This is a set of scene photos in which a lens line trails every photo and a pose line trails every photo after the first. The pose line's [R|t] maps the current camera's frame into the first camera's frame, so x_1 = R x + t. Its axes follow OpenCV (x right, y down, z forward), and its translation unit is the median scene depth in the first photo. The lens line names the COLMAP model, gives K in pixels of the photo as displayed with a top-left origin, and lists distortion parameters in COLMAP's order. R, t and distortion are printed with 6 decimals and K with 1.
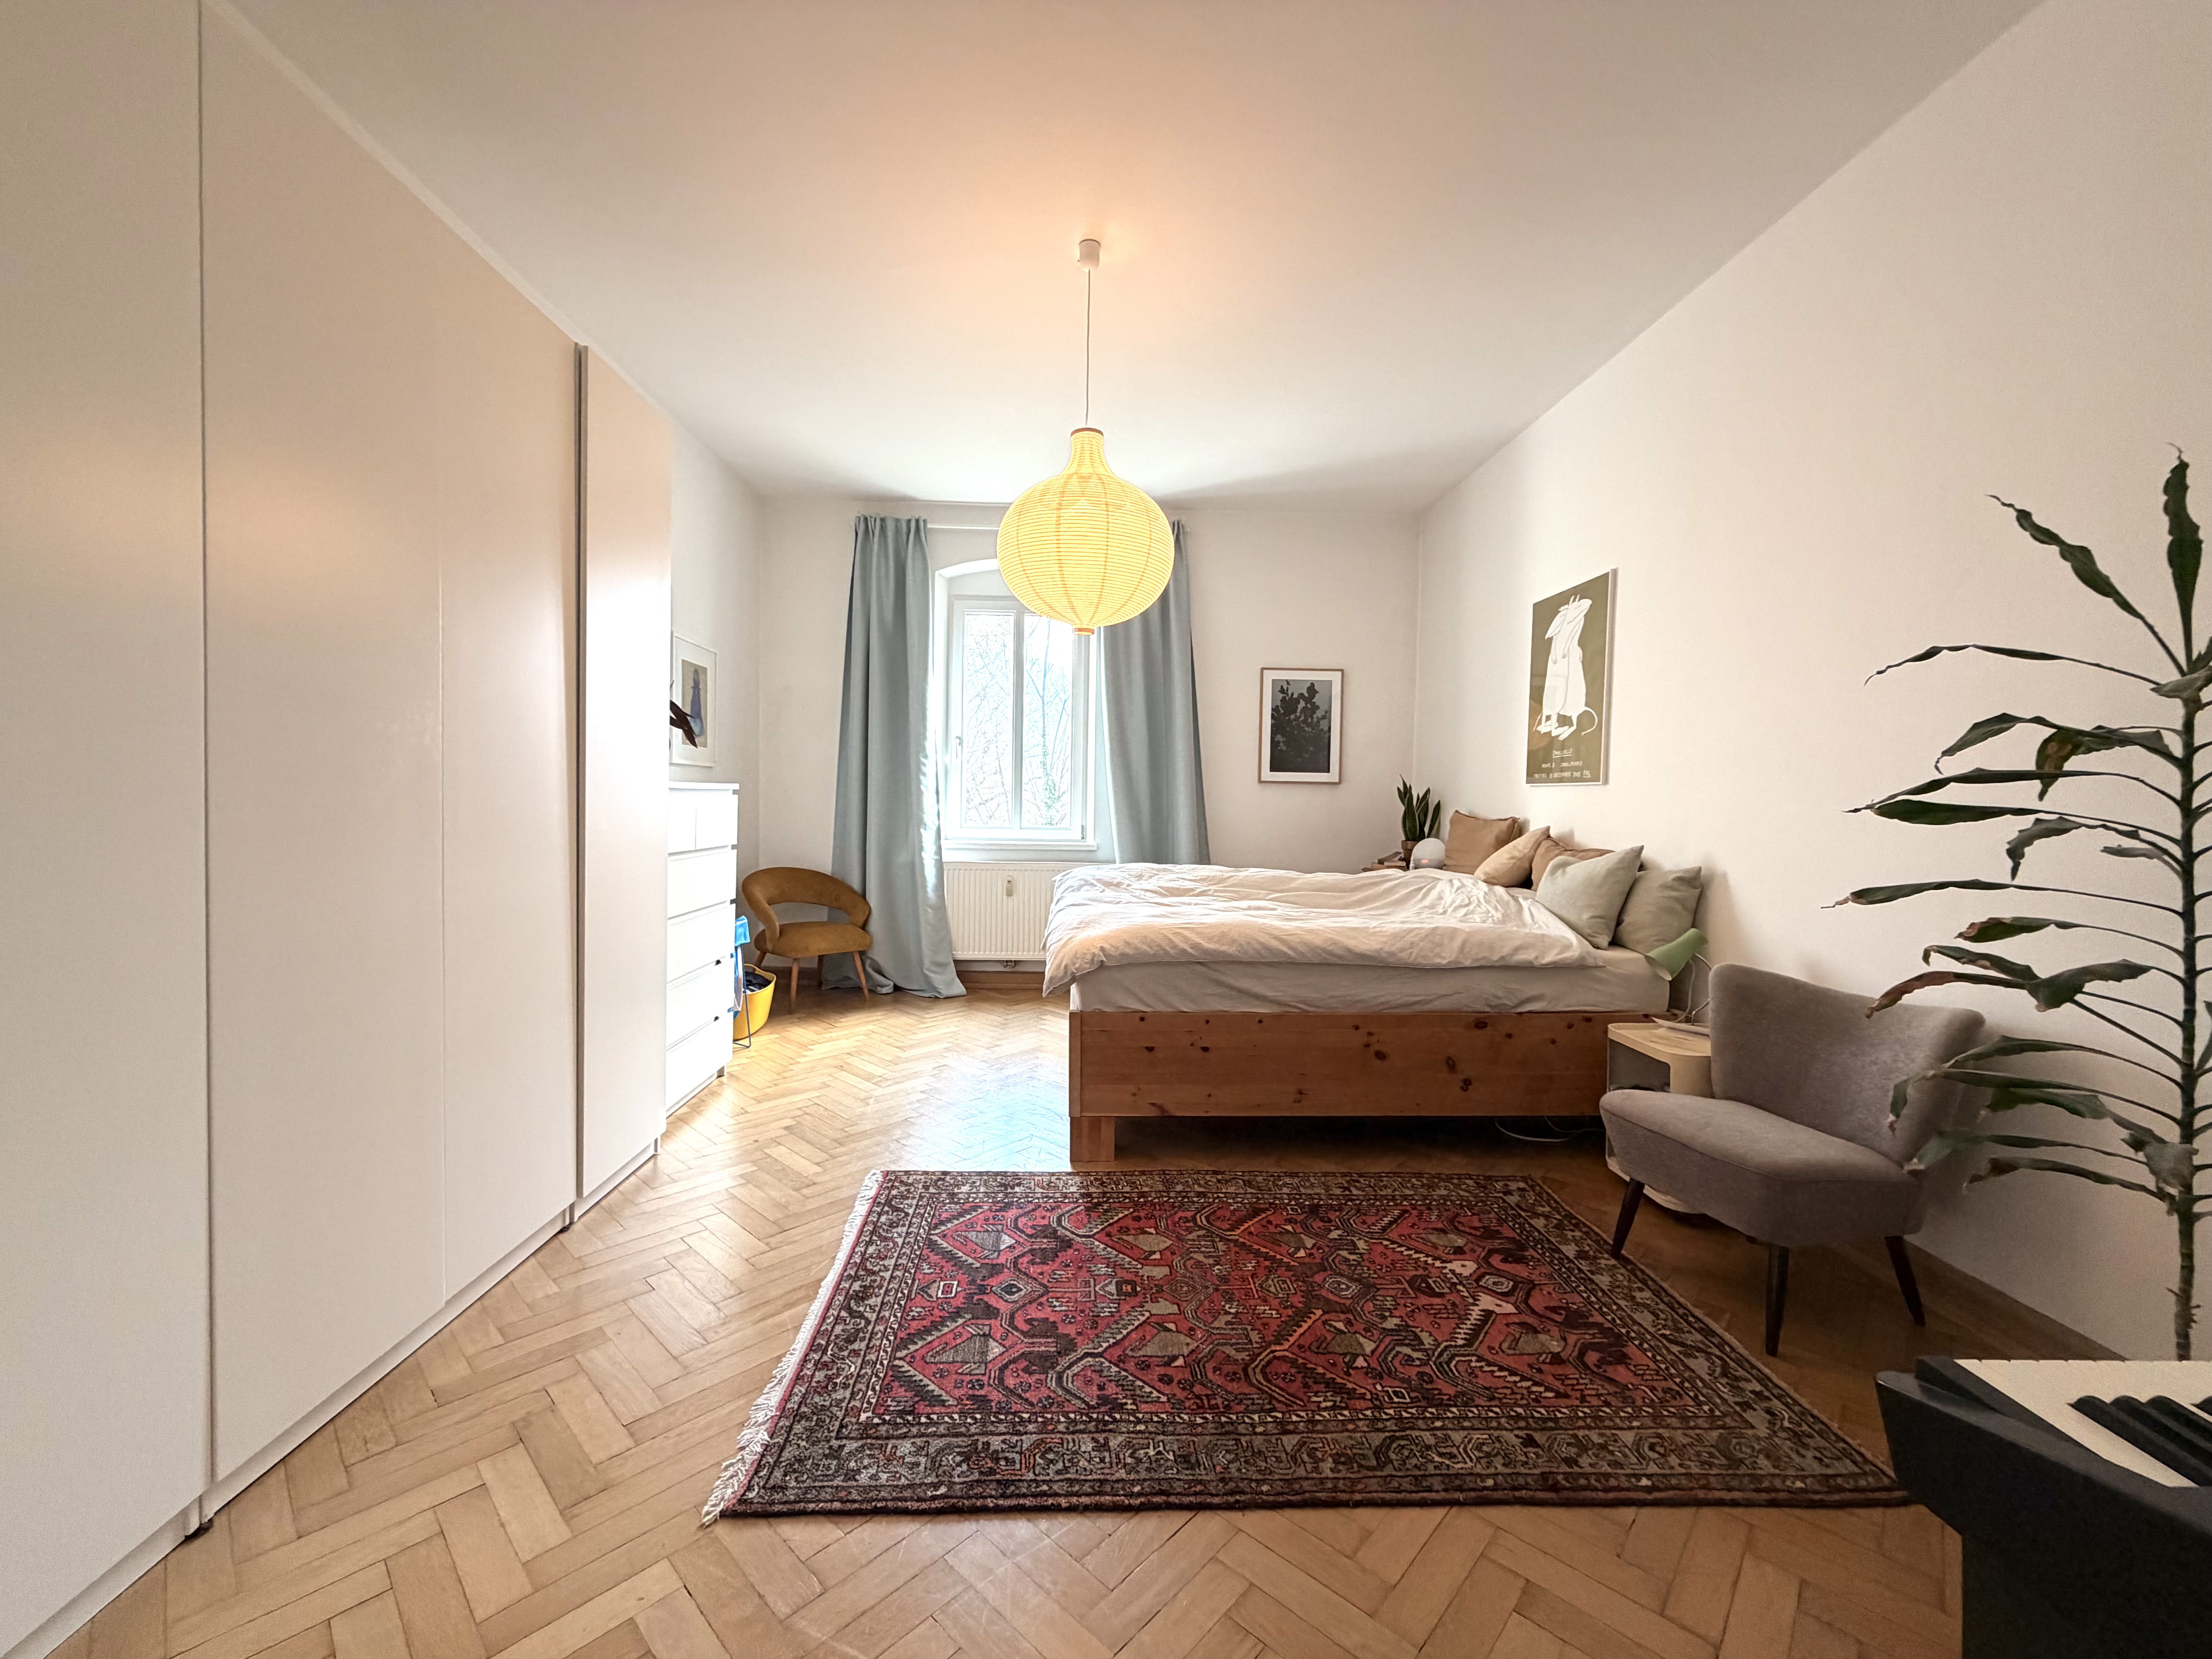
lens RADIAL K [[877.1, 0, 1101.6], [0, 877.1, 830.1], [0, 0, 1]] dist [0.003462, -0.000263]
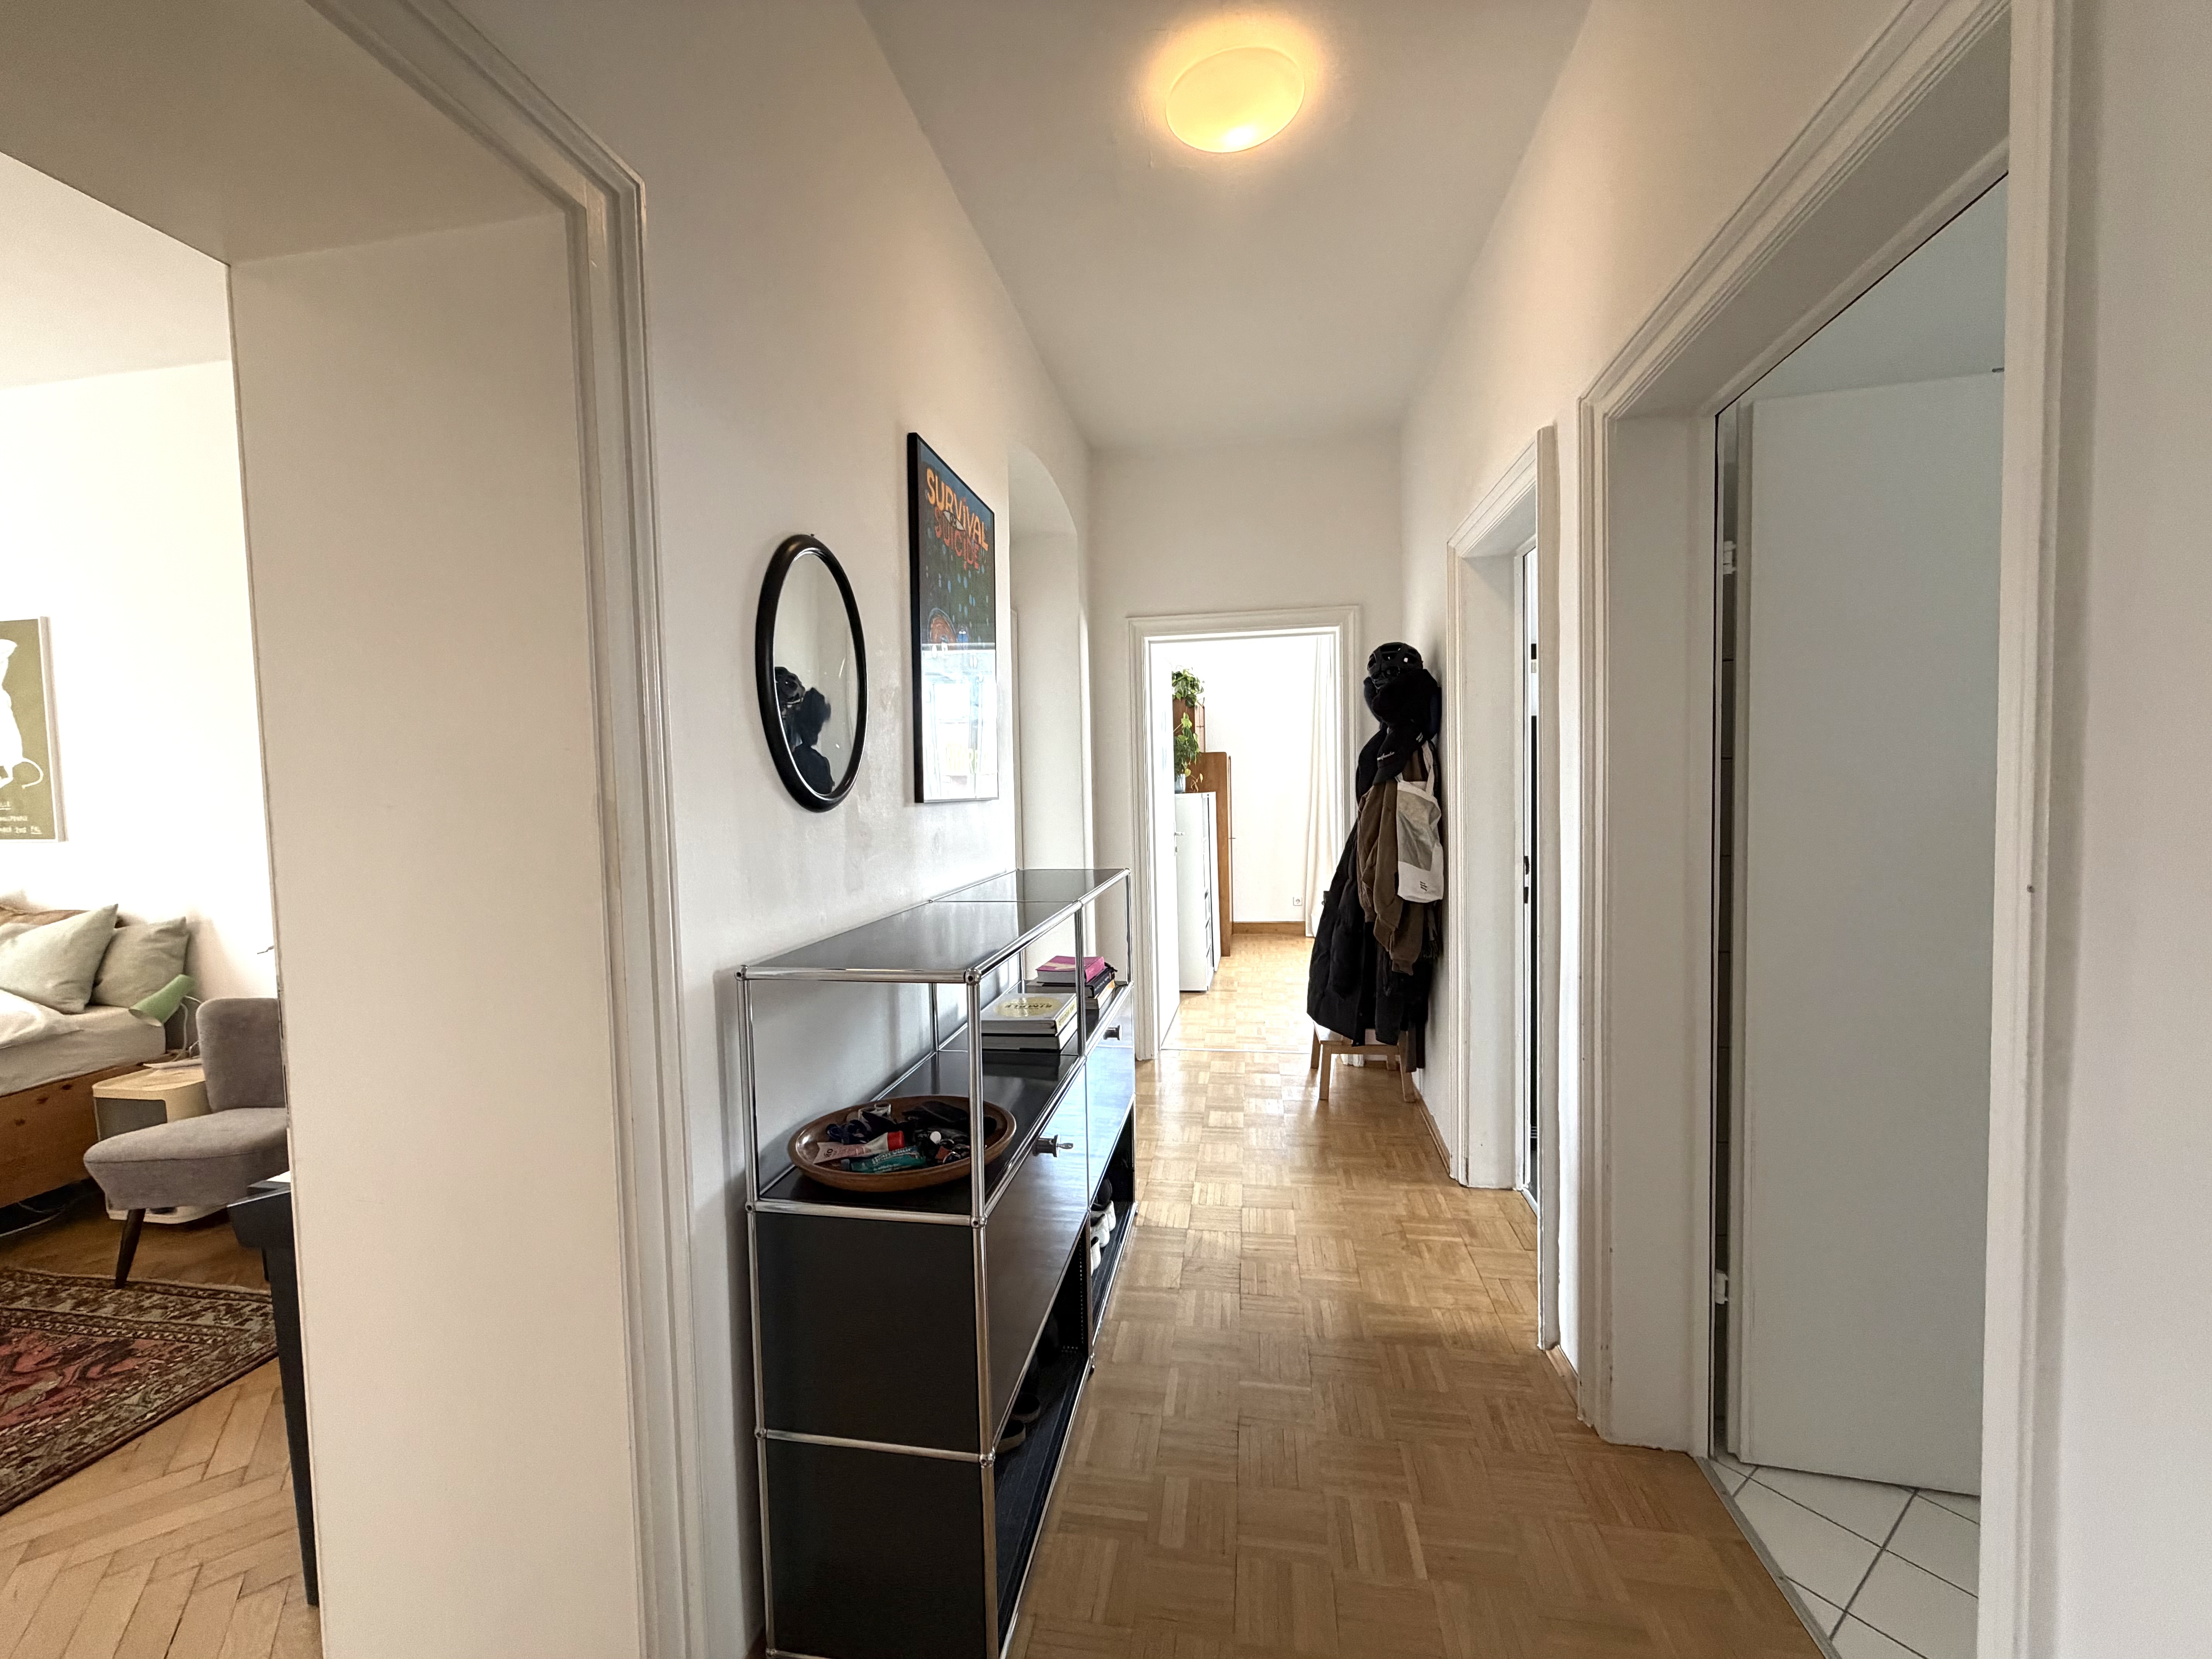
lens RADIAL K [[877.1, 0, 1104.0], [0, 877.1, 831.5], [0, 0, 1]] dist [0.003462, -0.000263]
pose [[0.197988, -0.076292, 0.977231, -0.173372], [0.059125, 0.996081, 0.065785, -0.071625], [-0.978420, 0.044754, 0.201723, -0.377536]]
